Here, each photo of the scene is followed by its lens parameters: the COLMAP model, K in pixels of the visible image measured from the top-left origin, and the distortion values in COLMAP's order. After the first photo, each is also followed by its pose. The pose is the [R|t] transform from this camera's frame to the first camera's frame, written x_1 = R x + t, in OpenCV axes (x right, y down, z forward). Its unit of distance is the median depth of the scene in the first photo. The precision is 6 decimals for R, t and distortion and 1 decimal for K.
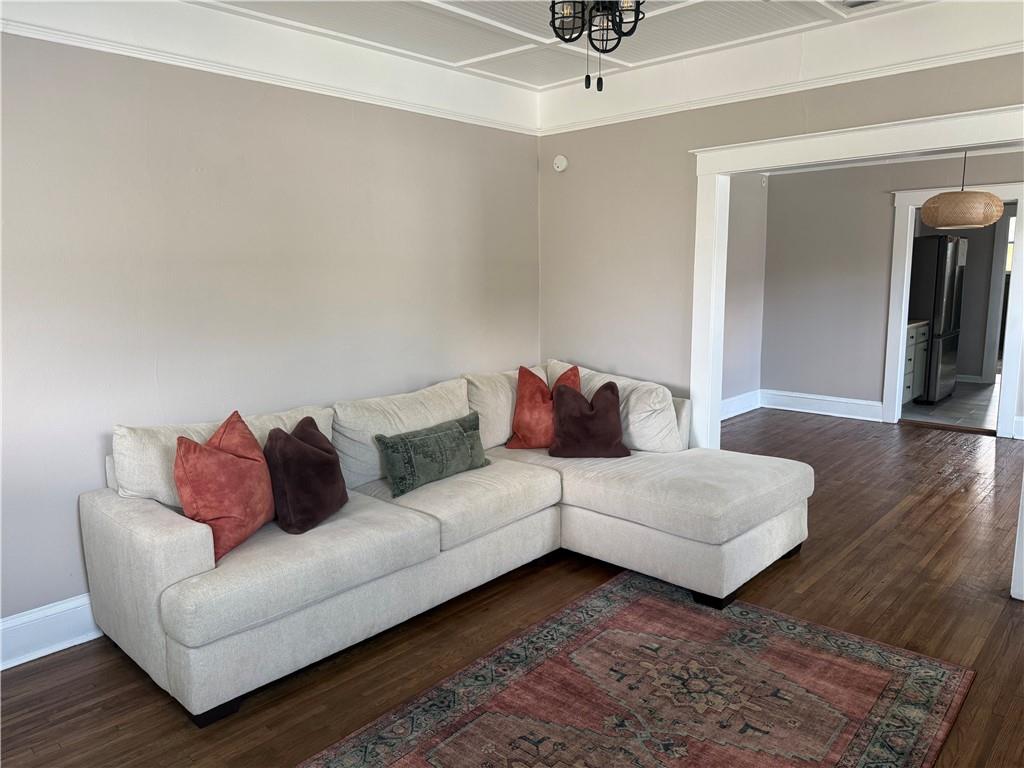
lens RADIAL K [[722.5, 0, 511.1], [0, 722.5, 380.4], [0, 0, 1]] dist [-0.003859, -0.004586]
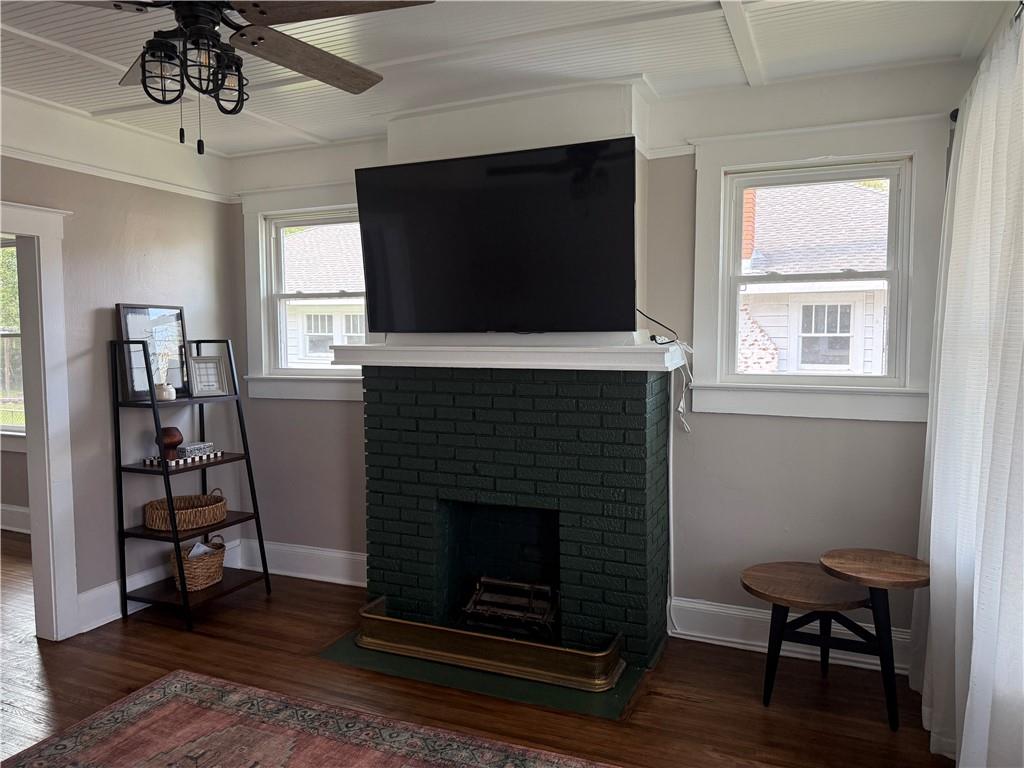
lens RADIAL K [[722.5, 0, 511.1], [0, 722.5, 380.4], [0, 0, 1]] dist [-0.003859, -0.004586]
pose [[-0.314987, -0.043370, 0.948105, -0.723453], [0.153268, 0.983519, 0.095910, -0.122417], [-0.936639, 0.175525, -0.303149, 0.792653]]
